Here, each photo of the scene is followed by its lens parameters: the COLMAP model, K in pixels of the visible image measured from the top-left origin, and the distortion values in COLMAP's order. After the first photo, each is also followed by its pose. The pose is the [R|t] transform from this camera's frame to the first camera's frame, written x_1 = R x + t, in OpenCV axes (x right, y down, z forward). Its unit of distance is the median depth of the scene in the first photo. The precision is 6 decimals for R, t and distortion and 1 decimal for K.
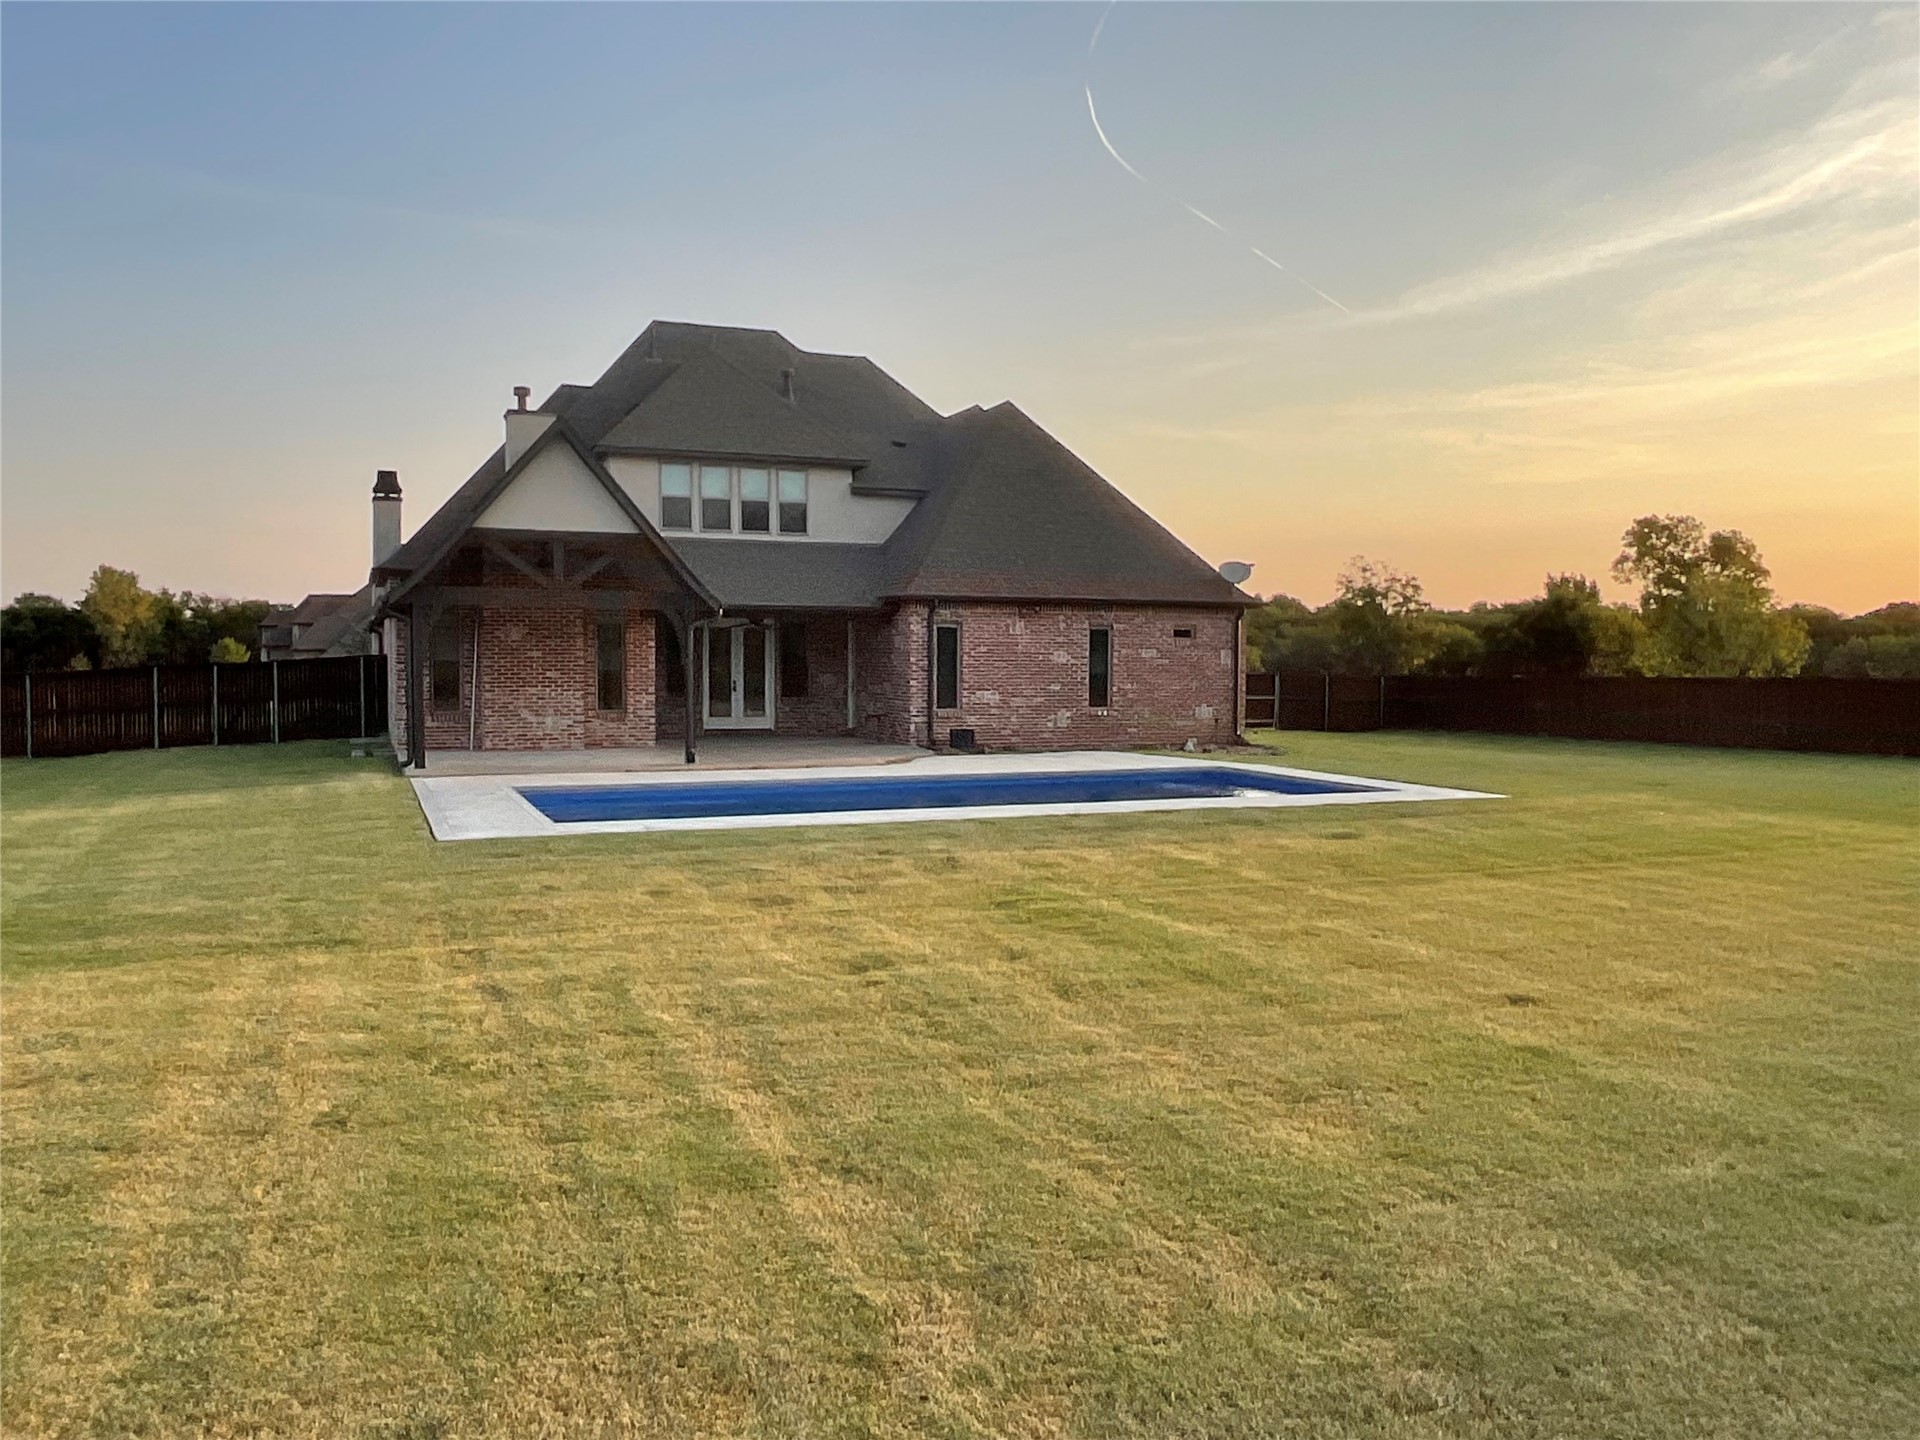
lens RADIAL K [[1437.2, 0, 963.2], [0, 1437.2, 718.4], [0, 0, 1]] dist [0.002796, -0.009100]
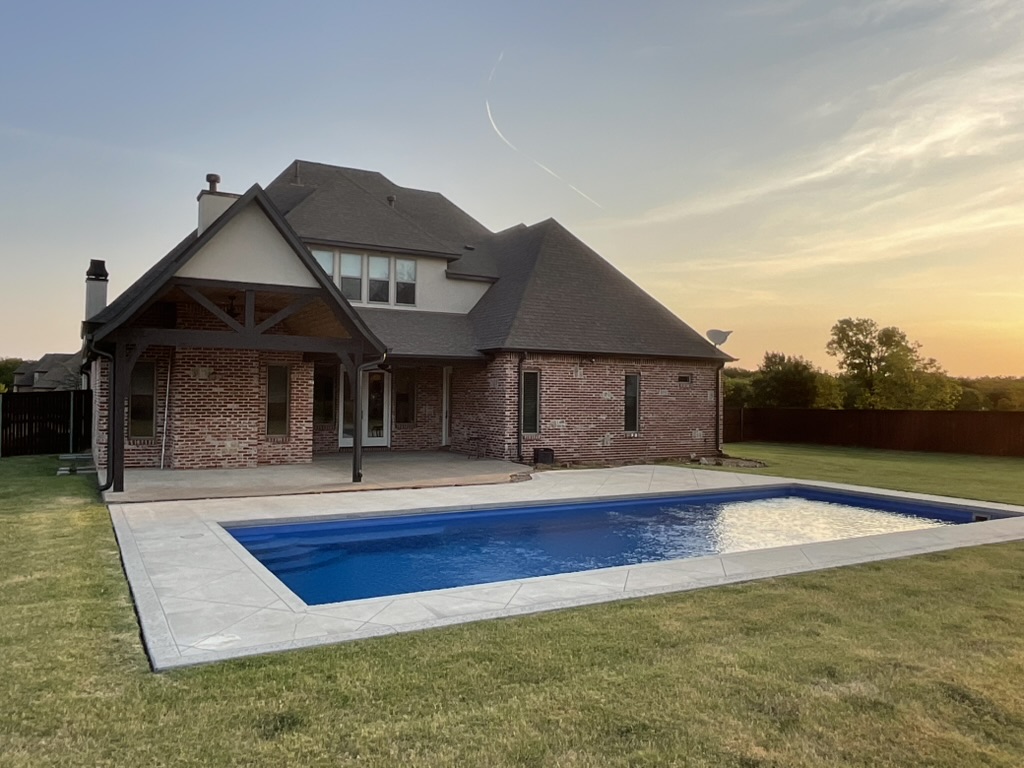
lens RADIAL K [[766.5, 0, 510.3], [0, 766.5, 382.9], [0, 0, 1]] dist [0.002796, -0.009100]
pose [[0.993342, 0.008859, 0.114860, -0.104389], [-0.002110, 0.998271, -0.058745, -0.010400], [-0.115181, 0.058112, 0.991643, 0.267045]]
